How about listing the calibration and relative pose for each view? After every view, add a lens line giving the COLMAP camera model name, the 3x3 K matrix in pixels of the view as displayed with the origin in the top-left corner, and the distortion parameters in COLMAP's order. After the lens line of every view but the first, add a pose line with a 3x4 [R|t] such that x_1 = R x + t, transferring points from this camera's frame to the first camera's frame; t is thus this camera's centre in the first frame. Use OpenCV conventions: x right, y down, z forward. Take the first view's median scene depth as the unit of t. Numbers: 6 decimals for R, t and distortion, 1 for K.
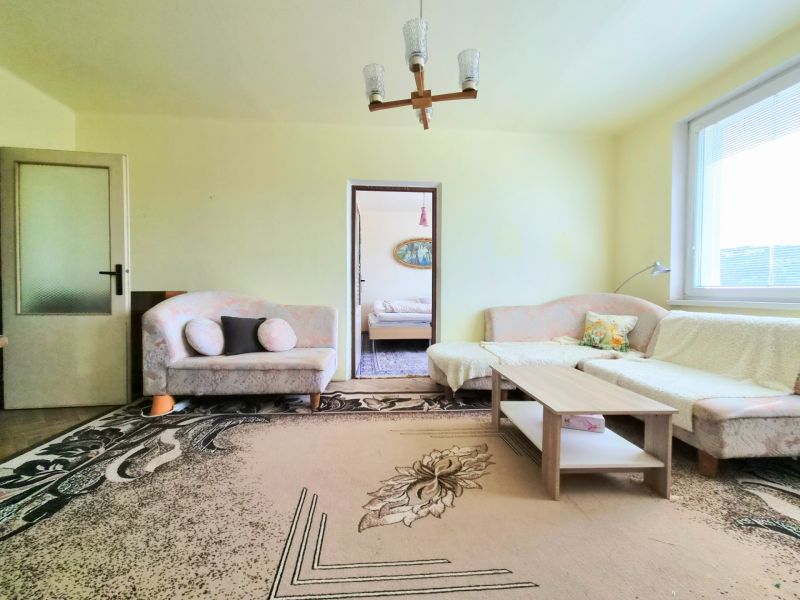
lens RADIAL K [[326.5, 0, 396.6], [0, 326.5, 297.7], [0, 0, 1]] dist [0.001606, -0.000731]
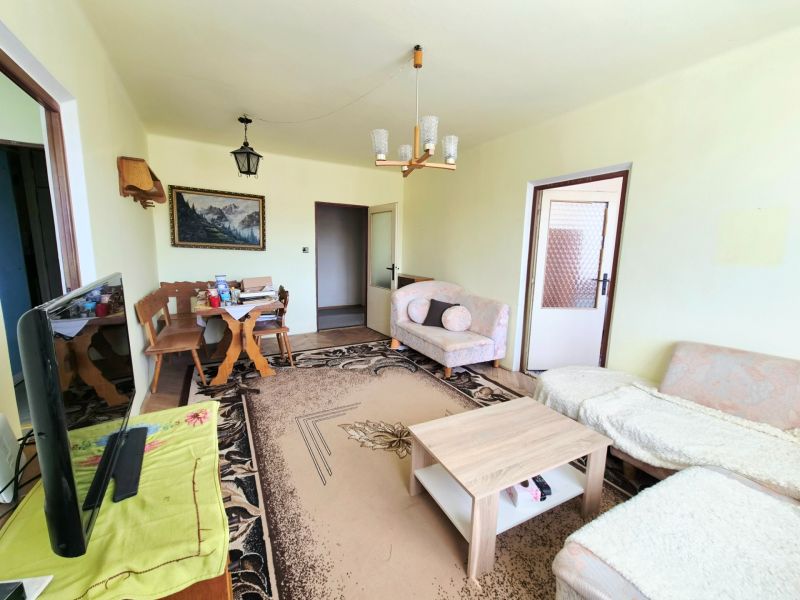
lens RADIAL K [[326.5, 0, 396.6], [0, 326.5, 297.7], [0, 0, 1]] dist [0.001606, -0.000731]
pose [[0.412050, 0.143904, -0.899726, 0.861965], [-0.036795, 0.989272, 0.141374, -0.178489], [0.910418, -0.025148, 0.412925, 0.260149]]
